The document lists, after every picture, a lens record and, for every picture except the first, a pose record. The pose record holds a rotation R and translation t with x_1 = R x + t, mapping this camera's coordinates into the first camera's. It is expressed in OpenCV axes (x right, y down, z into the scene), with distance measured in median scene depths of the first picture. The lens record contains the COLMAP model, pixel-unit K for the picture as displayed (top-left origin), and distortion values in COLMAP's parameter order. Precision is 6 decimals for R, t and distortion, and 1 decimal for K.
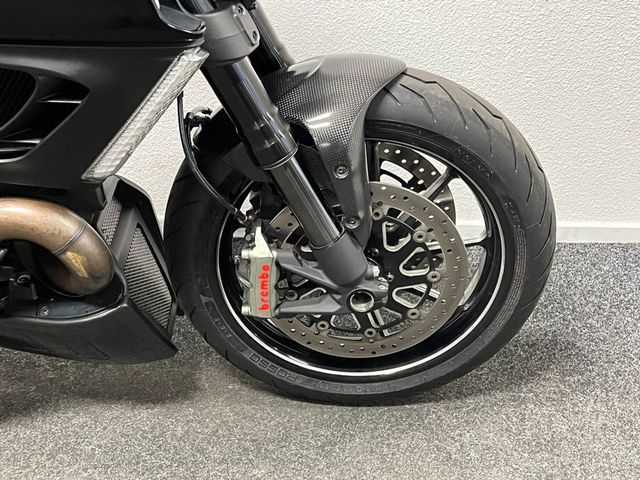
lens RADIAL K [[890.3, 0, 320.0], [0, 890.3, 240.0], [0, 0, 1]] dist [0.219334, -1.299559]
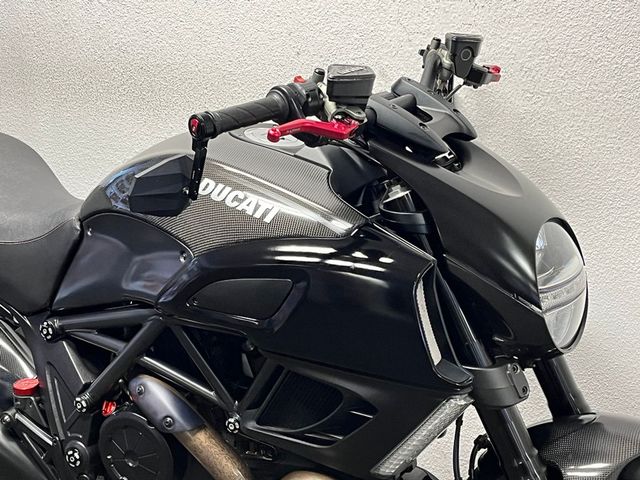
lens RADIAL K [[1049.5, 0, 320.0], [0, 1049.5, 240.0], [0, 0, 1]] dist [0.006461, -0.033206]
pose [[0.870578, 0.133148, -0.473672, 0.288918], [-0.251189, 0.948057, -0.195172, -0.063383], [0.423081, 0.288894, 0.858803, -0.345971]]
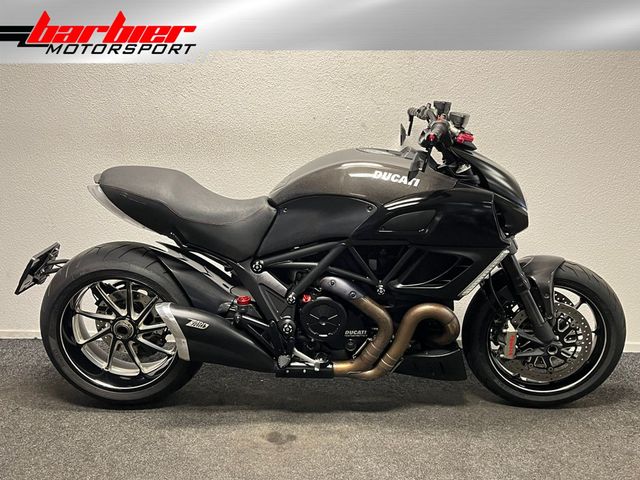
lens RADIAL K [[698.0, 0, 320.0], [0, 698.0, 240.0], [0, 0, 1]] dist [0.061946, -0.001268]
pose [[0.999243, -0.002027, -0.038850, -0.539062], [-0.009035, 0.959250, -0.282415, 0.342421], [0.037839, 0.282552, 0.958505, -1.031212]]
